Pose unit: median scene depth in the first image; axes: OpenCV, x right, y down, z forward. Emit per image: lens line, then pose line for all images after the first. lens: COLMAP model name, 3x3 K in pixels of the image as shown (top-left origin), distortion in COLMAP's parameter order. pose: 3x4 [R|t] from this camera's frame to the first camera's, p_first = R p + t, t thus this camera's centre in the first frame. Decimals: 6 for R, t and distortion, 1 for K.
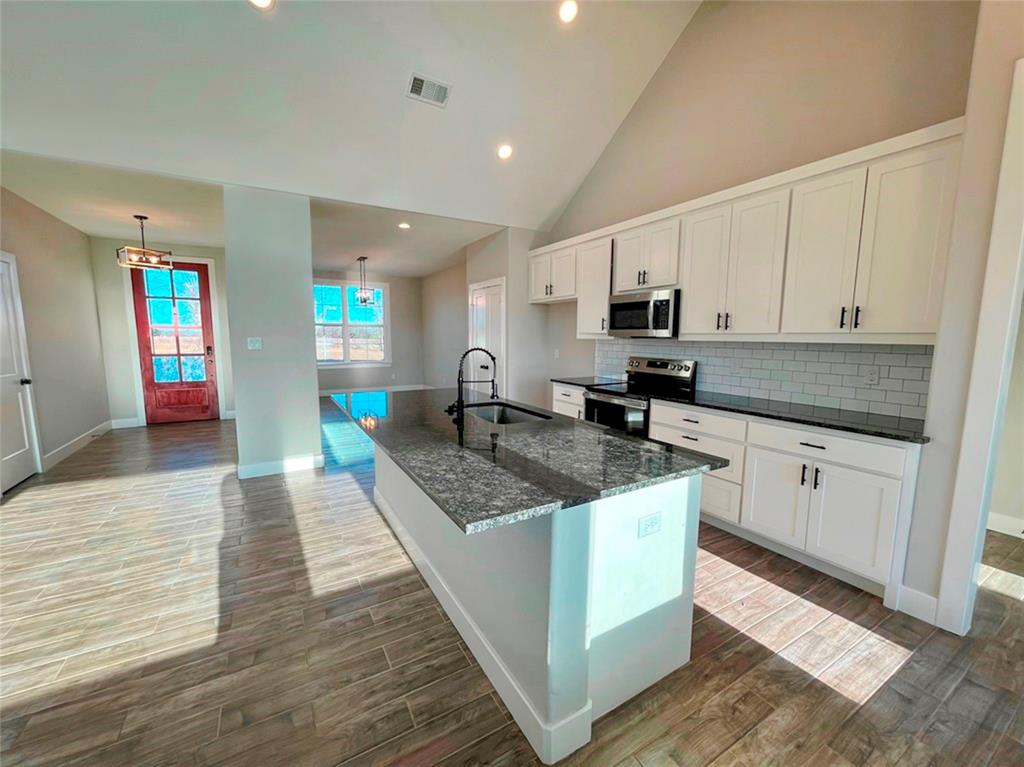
lens RADIAL K [[410.2, 0, 510.3], [0, 410.2, 384.2], [0, 0, 1]] dist [-0.003534, -0.000383]
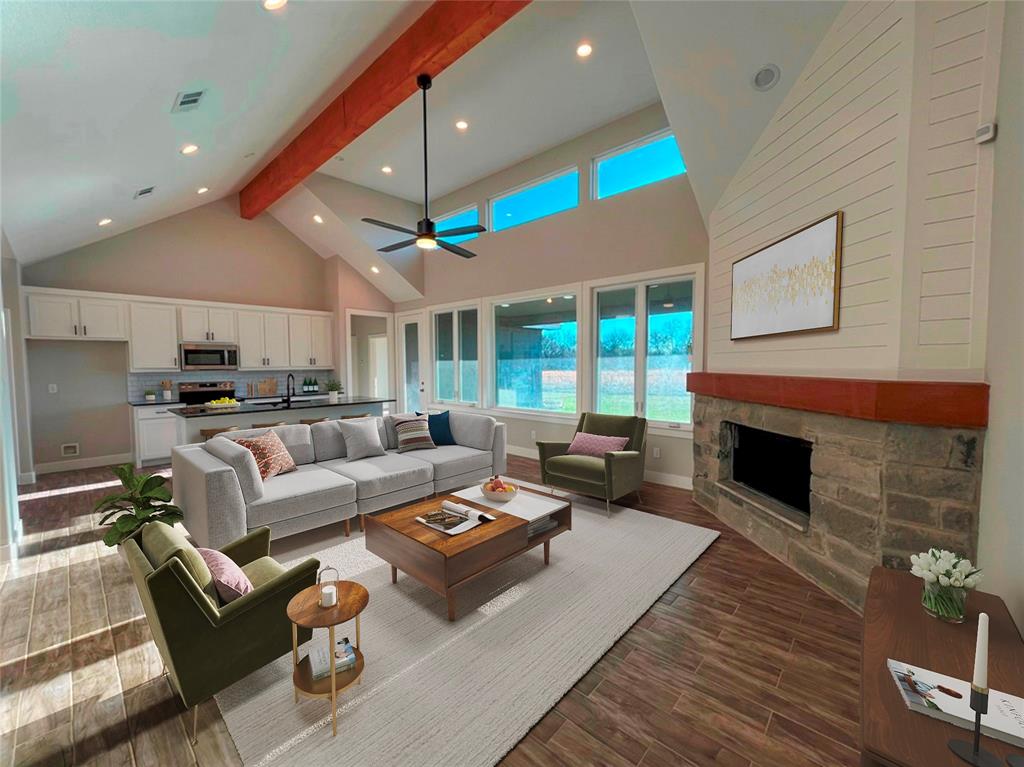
lens RADIAL K [[413.6, 0, 509.3], [0, 413.6, 384.5], [0, 0, 1]] dist [-0.001510, -0.000242]
pose [[-0.292159, -0.051704, 0.954971, -1.883622], [0.118143, 0.988938, 0.089688, -0.065066], [-0.949044, 0.139026, -0.282819, 0.329481]]
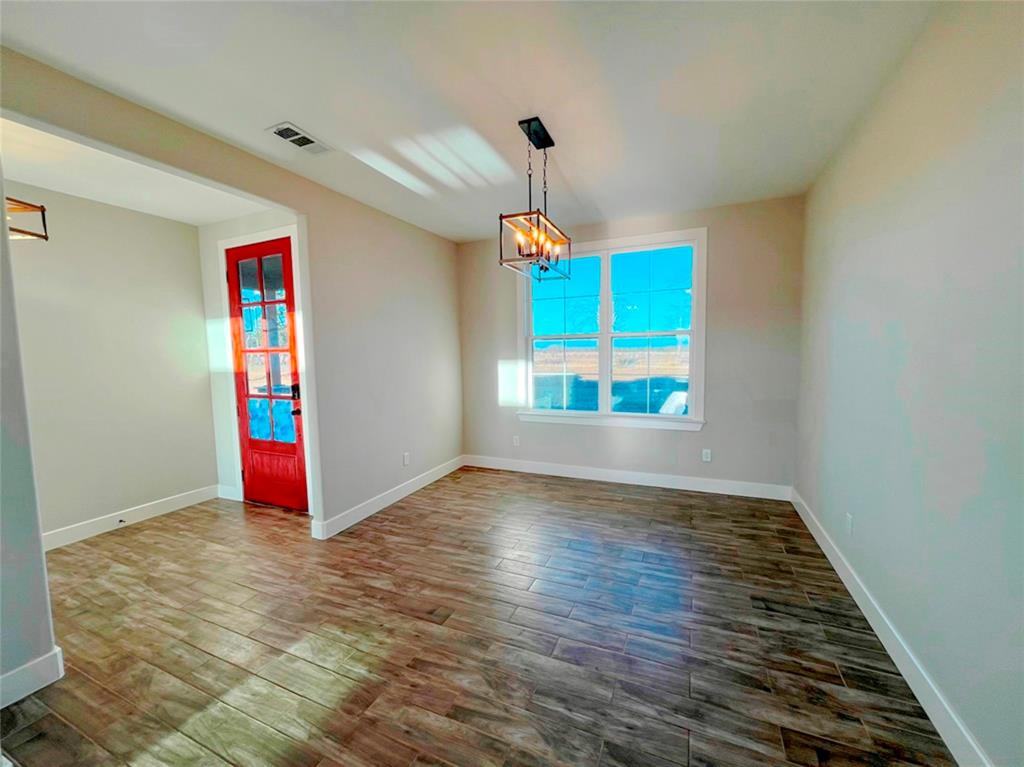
lens RADIAL K [[413.6, 0, 509.3], [0, 413.6, 384.5], [0, 0, 1]] dist [-0.001510, -0.000242]
pose [[0.603521, 0.059871, -0.795096, -0.207222], [-0.084964, 0.996328, 0.010532, -0.232571], [0.792807, 0.061198, 0.606392, 1.666830]]
